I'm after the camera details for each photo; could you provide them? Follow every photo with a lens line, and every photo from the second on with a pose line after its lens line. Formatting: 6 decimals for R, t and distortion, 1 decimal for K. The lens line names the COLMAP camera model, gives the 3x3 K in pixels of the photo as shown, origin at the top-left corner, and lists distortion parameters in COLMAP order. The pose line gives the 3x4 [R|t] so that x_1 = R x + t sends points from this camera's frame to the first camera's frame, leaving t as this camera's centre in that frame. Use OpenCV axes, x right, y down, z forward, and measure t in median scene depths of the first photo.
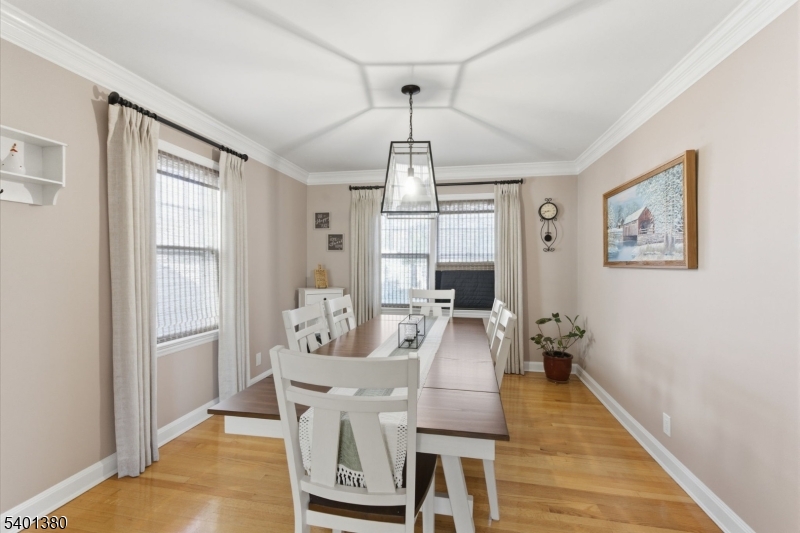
lens RADIAL K [[365.0, 0, 400.0], [0, 365.0, 266.5], [0, 0, 1]] dist [-0.001747, 0.000117]
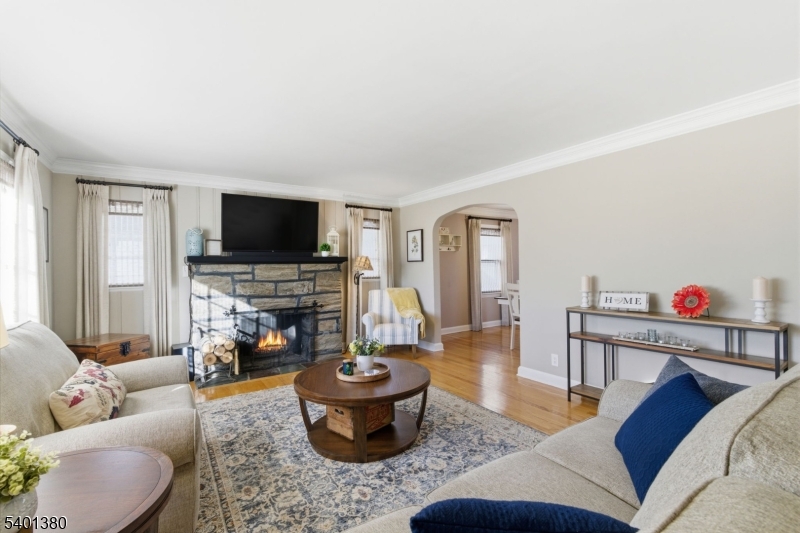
lens RADIAL K [[365.0, 0, 400.0], [0, 365.0, 266.5], [0, 0, 1]] dist [-0.001747, 0.000117]
pose [[0.706604, -0.022129, -0.707264, 1.068186], [0.023517, 0.999693, -0.007783, 0.011577], [0.707219, -0.011134, 0.706907, -1.730563]]
